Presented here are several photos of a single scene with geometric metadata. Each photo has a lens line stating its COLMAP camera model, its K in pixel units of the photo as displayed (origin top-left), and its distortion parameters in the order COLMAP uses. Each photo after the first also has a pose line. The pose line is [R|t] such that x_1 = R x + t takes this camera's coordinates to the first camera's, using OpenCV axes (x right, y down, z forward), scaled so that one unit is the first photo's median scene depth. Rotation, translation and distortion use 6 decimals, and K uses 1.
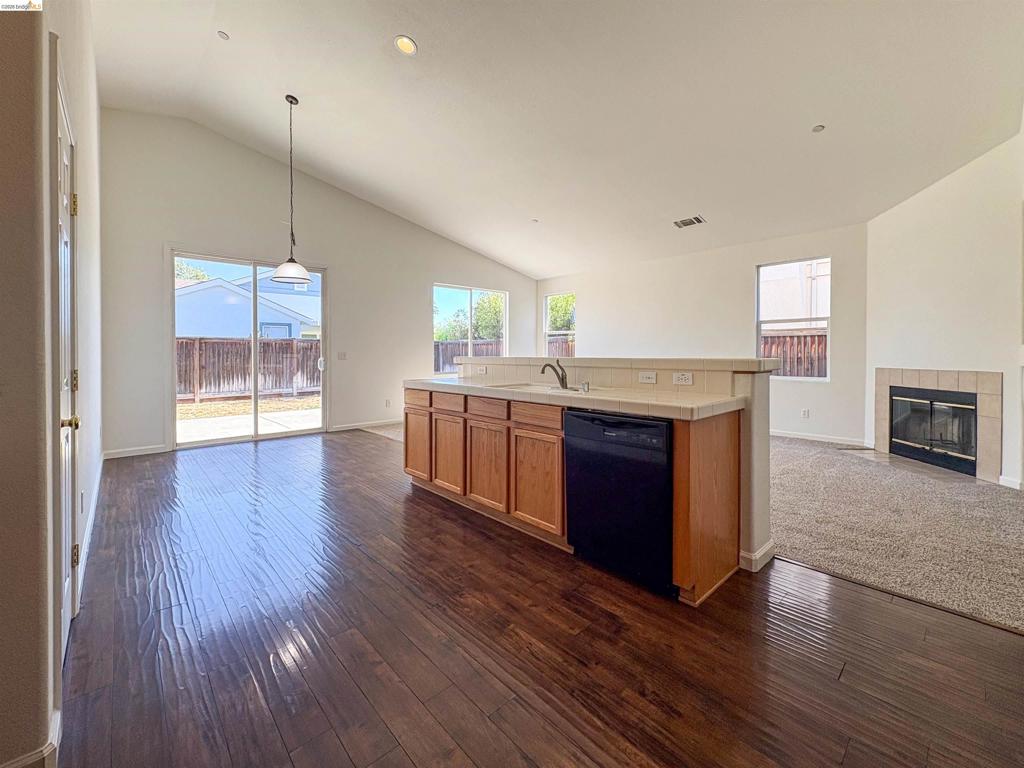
lens RADIAL K [[425.4, 0, 508.6], [0, 425.4, 357.5], [0, 0, 1]] dist [0.002245, -0.000103]
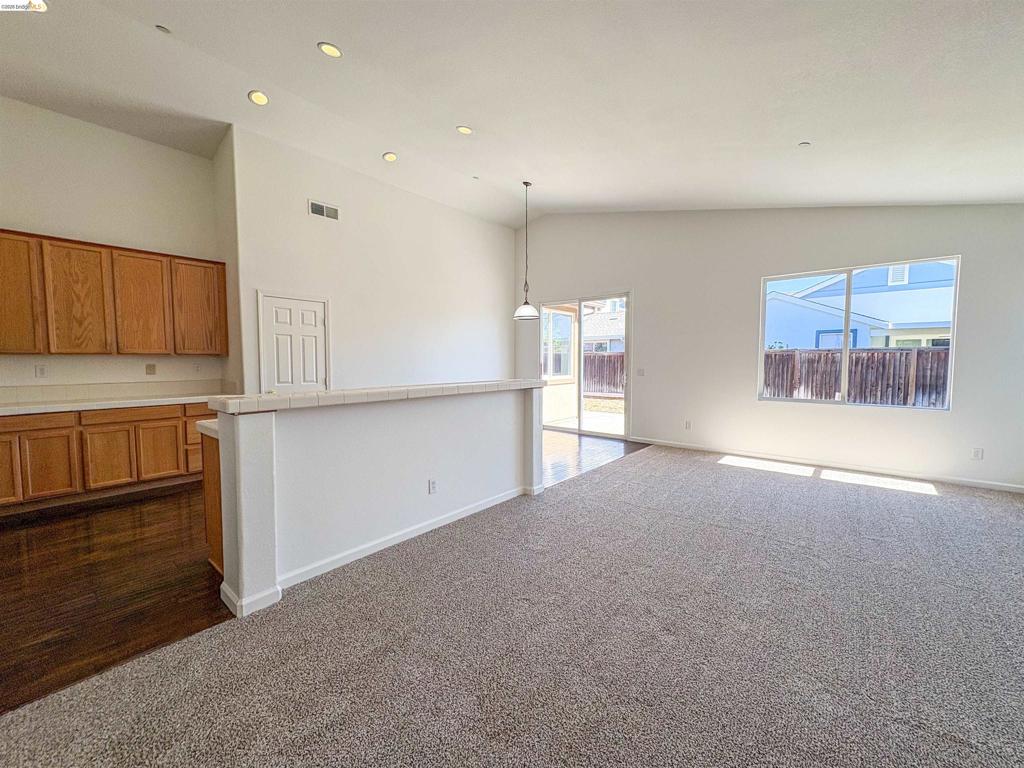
lens RADIAL K [[403.0, 0, 512.0], [0, 403.0, 384.0], [0, 0, 1]] dist [0.000652, 0.000058]
pose [[0.115587, 0.056533, -0.991687, 0.703281], [-0.004938, 0.998399, 0.056340, -0.038852], [0.993285, -0.001615, 0.115681, 0.684334]]
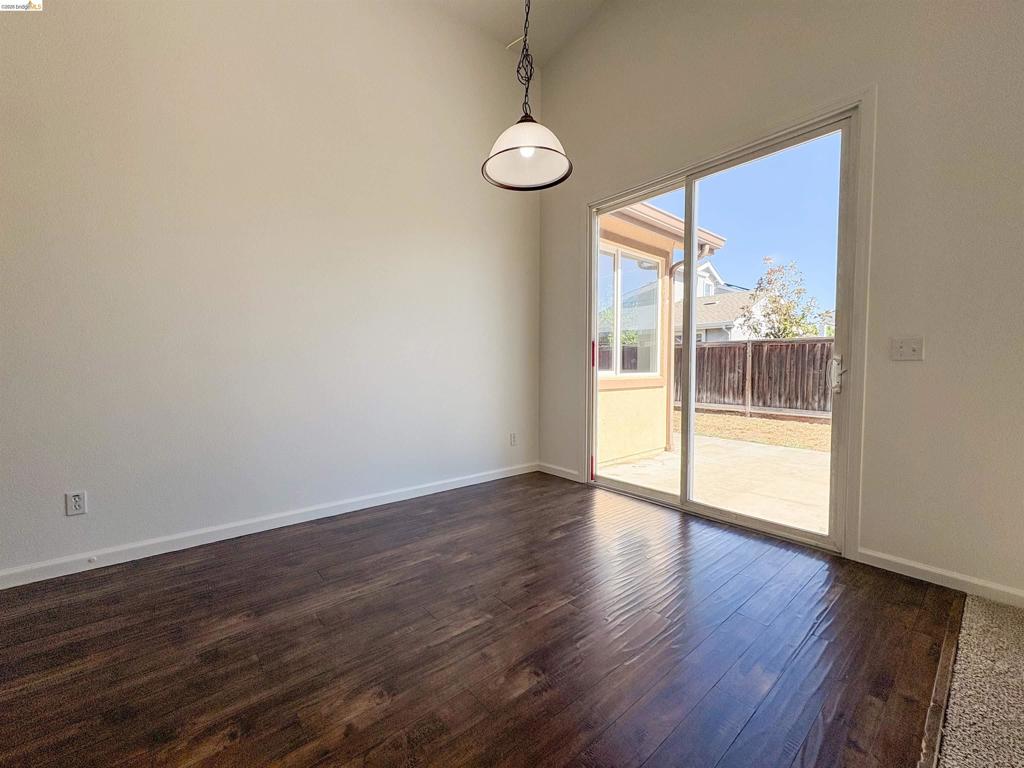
lens RADIAL K [[412.0, 0, 527.3], [0, 412.0, 384.2], [0, 0, 1]] dist [0.000108, -0.000047]
pose [[-0.025134, 0.042218, -0.998792, -0.074261], [-0.011467, 0.999030, 0.042517, 0.017933], [0.999618, 0.012522, -0.024626, 0.873215]]
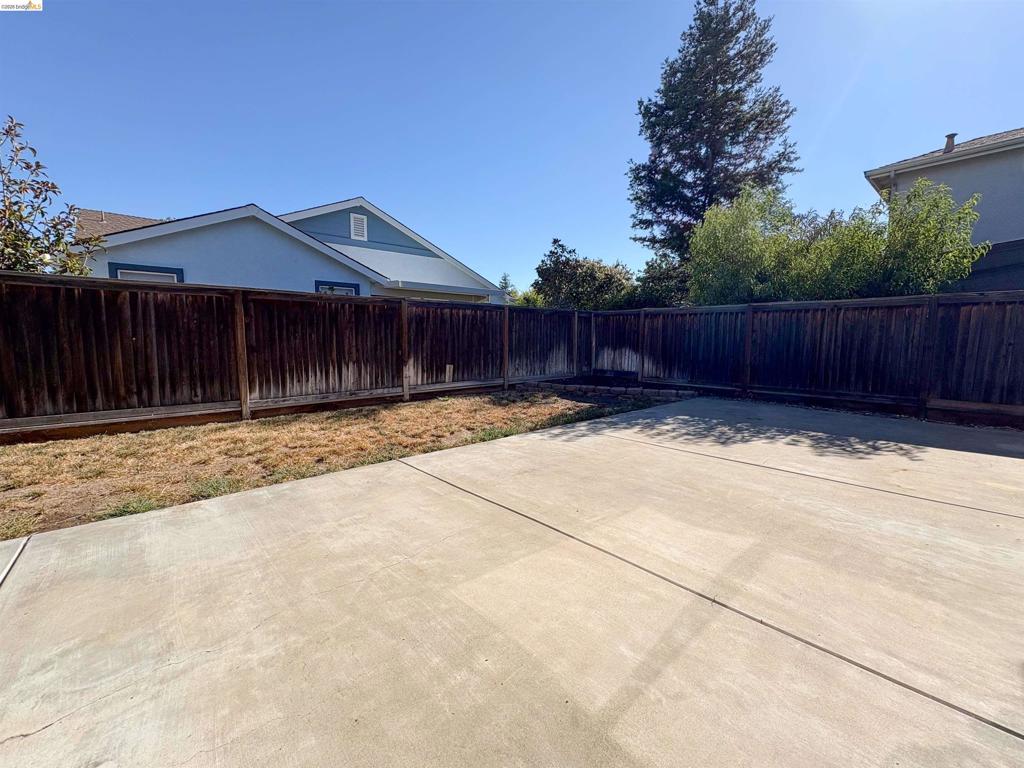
lens RADIAL K [[421.6, 0, 512.0], [0, 421.6, 384.0], [0, 0, 1]] dist [0.000187, -0.000043]
pose [[0.999943, 0.004729, -0.009568, -0.834400], [-0.003692, 0.994398, 0.105637, 0.017283], [0.010014, -0.105595, 0.994359, 1.027499]]
